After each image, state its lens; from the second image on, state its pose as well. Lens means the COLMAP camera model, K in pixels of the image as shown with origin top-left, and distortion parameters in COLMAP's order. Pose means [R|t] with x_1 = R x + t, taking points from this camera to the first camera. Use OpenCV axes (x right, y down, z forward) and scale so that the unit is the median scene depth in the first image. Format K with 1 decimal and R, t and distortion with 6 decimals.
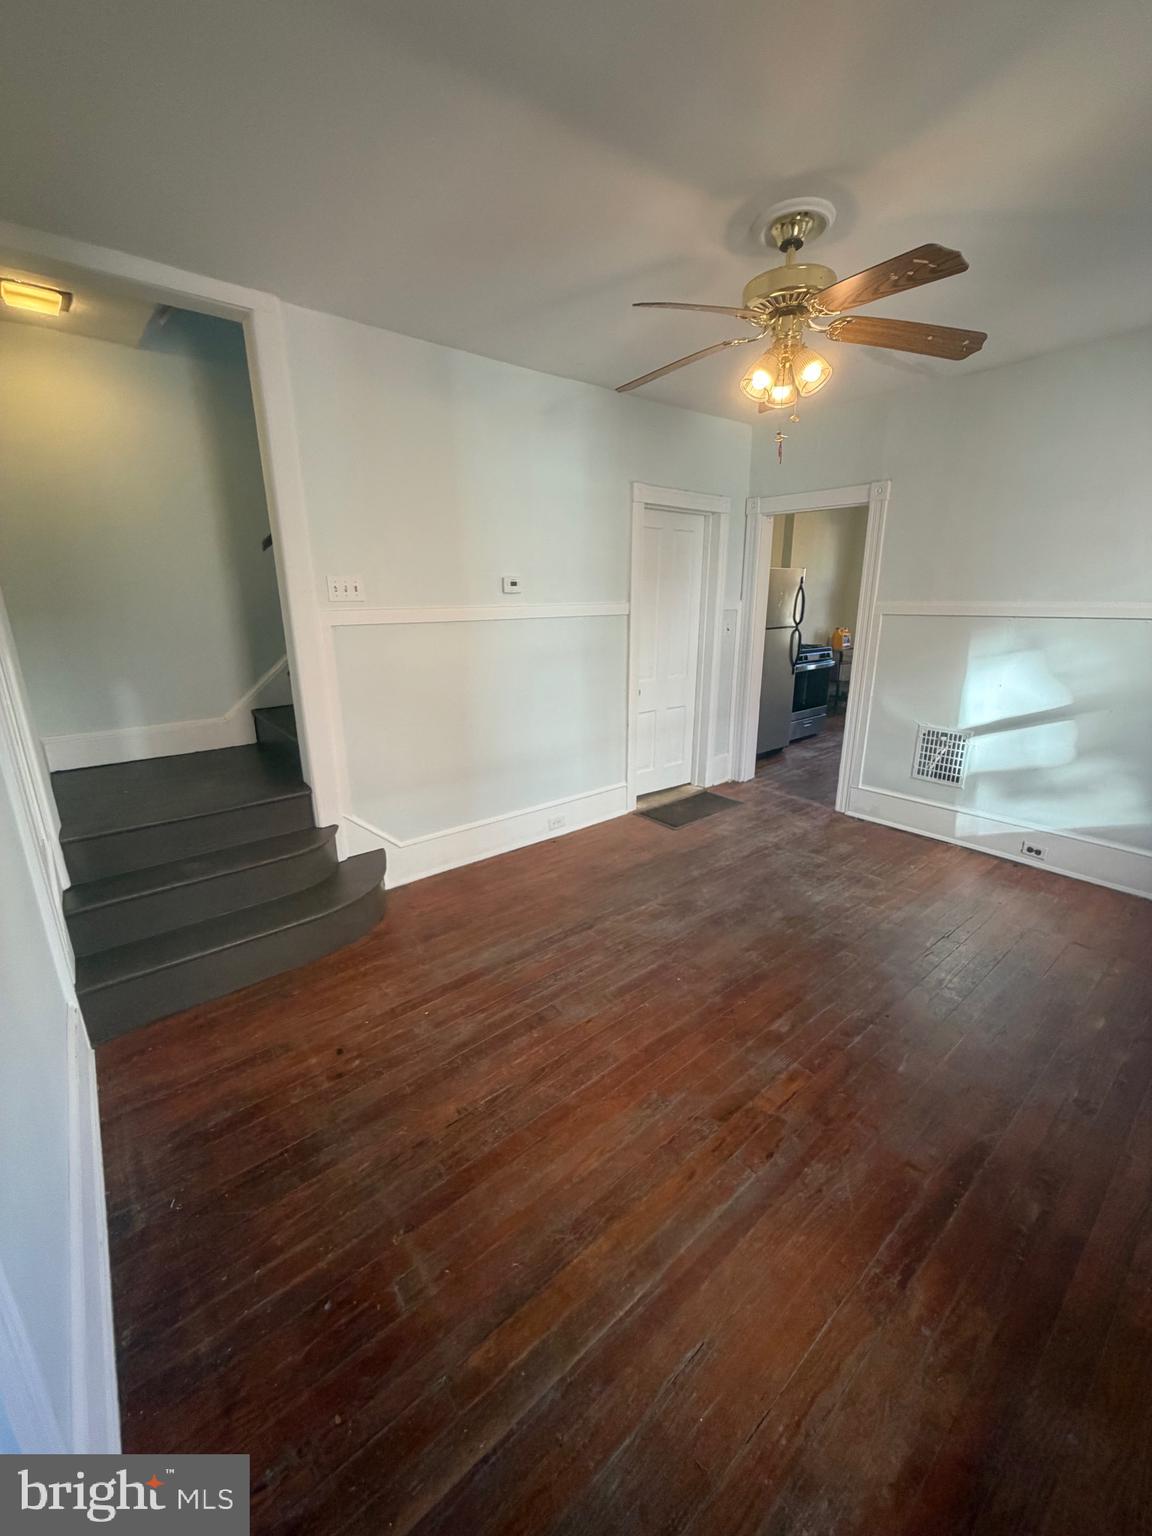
lens RADIAL K [[612.5, 0, 578.2], [0, 612.5, 760.7], [0, 0, 1]] dist [0.000782, -0.000241]
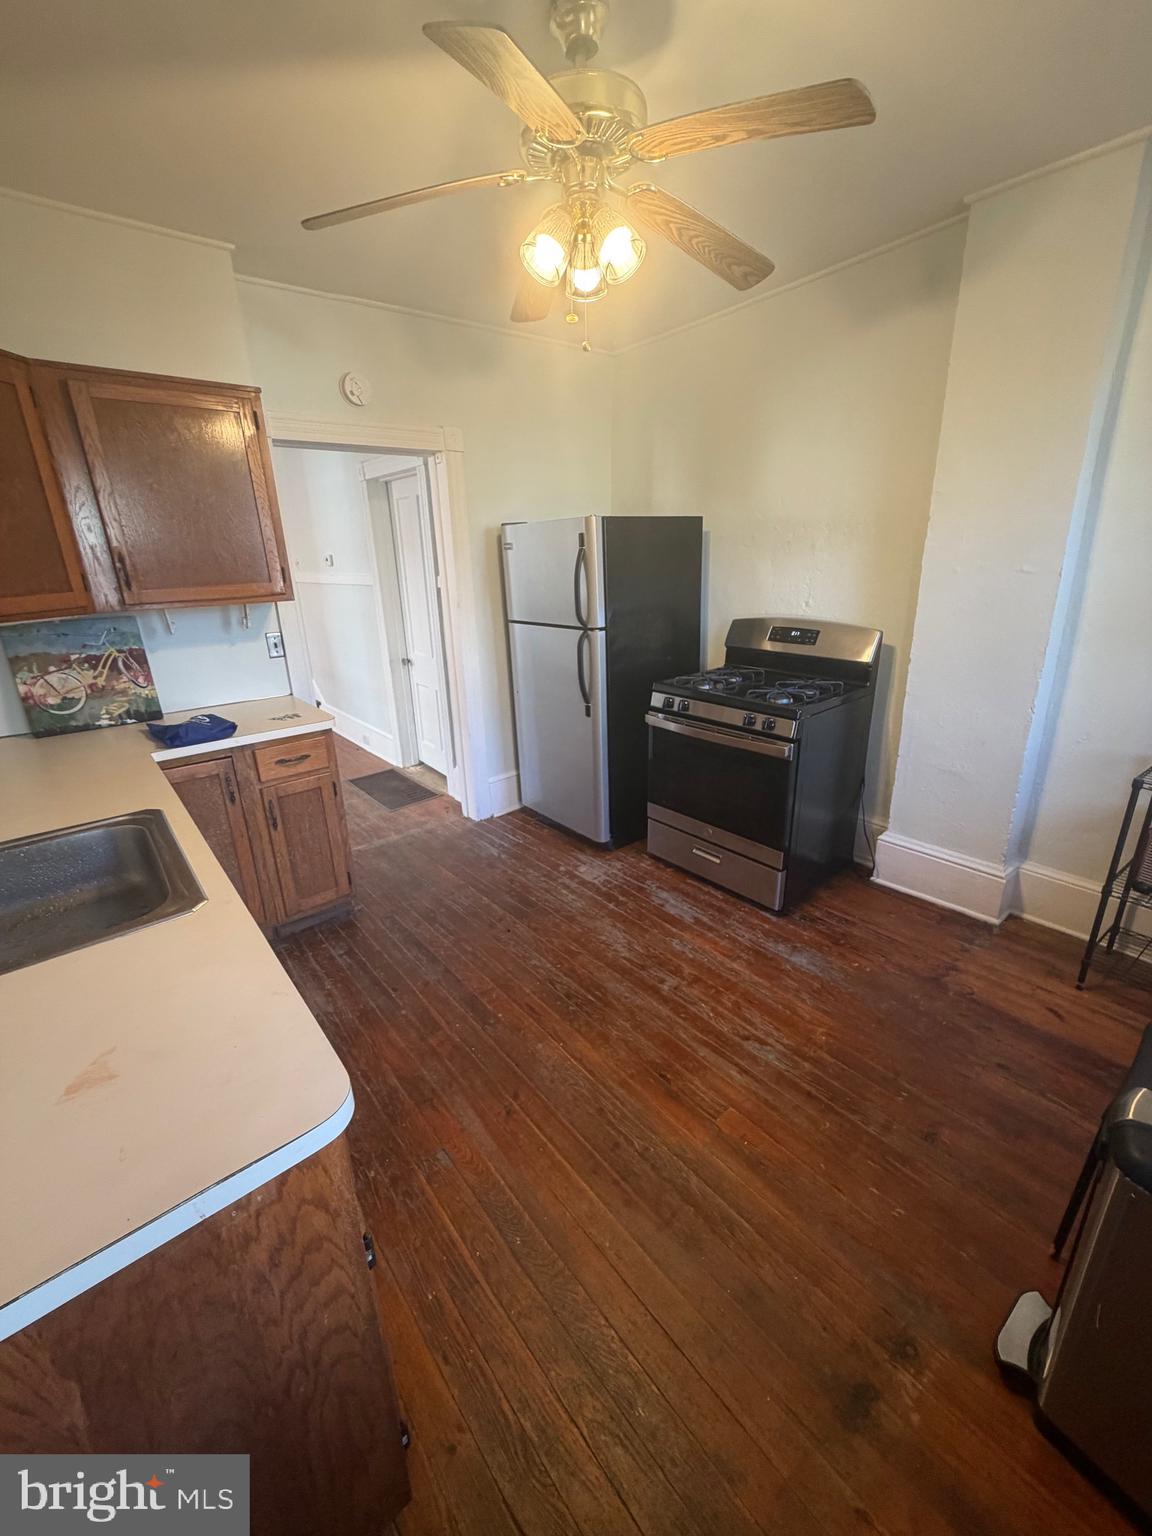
lens RADIAL K [[612.5, 0, 587.1], [0, 612.5, 768.1], [0, 0, 1]] dist [0.000782, -0.000241]
pose [[0.003352, 0.336268, -0.941760, 2.043044], [-0.239100, 0.914719, 0.325761, -0.644379], [0.970989, 0.224083, 0.083468, 2.240969]]
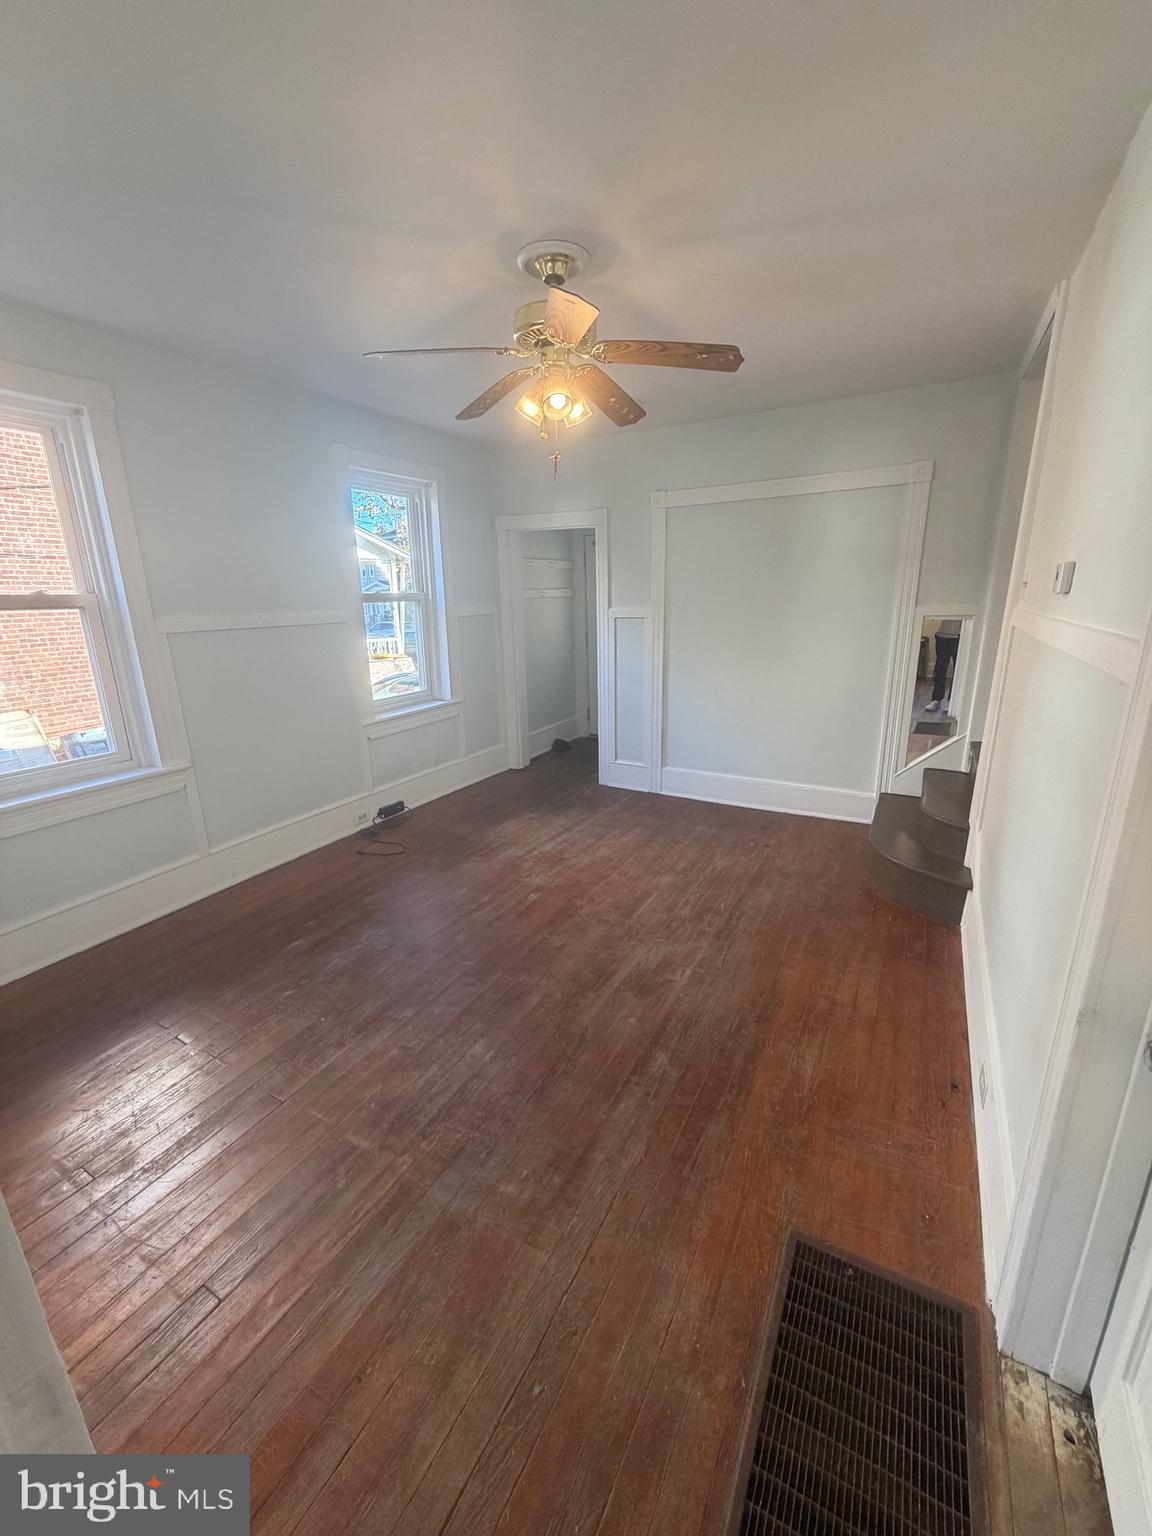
lens RADIAL K [[612.5, 0, 570.0], [0, 612.5, 765.9], [0, 0, 1]] dist [0.000782, -0.000241]
pose [[-0.938312, 0.118001, -0.325032, 0.631506], [-0.067599, 0.859238, 0.507090, -0.533892], [0.339117, 0.497781, -0.798257, 1.873657]]
